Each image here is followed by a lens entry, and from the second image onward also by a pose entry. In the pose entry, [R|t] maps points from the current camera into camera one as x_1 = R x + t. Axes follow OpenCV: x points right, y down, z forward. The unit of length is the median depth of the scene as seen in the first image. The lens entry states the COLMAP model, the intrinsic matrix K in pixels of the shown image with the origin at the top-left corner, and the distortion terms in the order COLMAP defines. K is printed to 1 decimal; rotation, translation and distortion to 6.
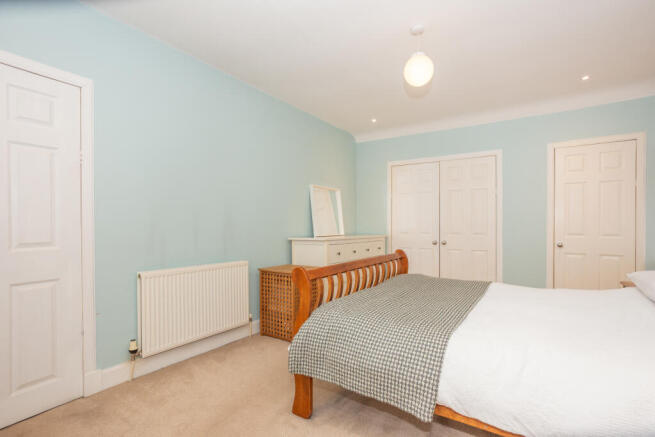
lens RADIAL K [[316.4, 0, 323.2], [0, 316.4, 224.0], [0, 0, 1]] dist [-0.017371, 0.011233]
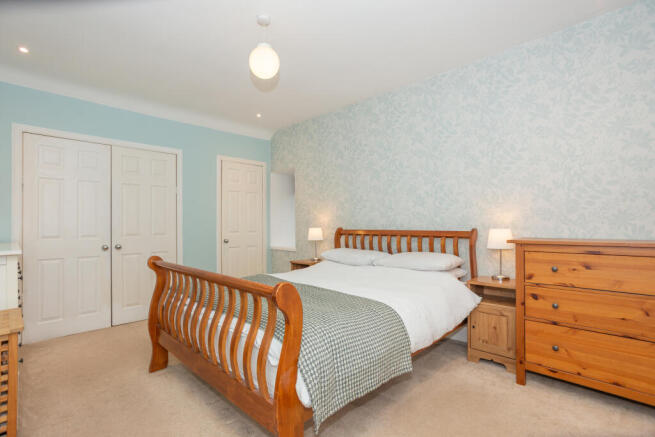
lens RADIAL K [[316.4, 0, 324.0], [0, 316.4, 221.1], [0, 0, 1]] dist [-0.017371, 0.011233]
pose [[0.197298, 0.011005, 0.980282, -0.330969], [0.008375, 0.999882, -0.012911, 0.009000], [-0.980308, 0.010757, 0.197182, 0.353526]]
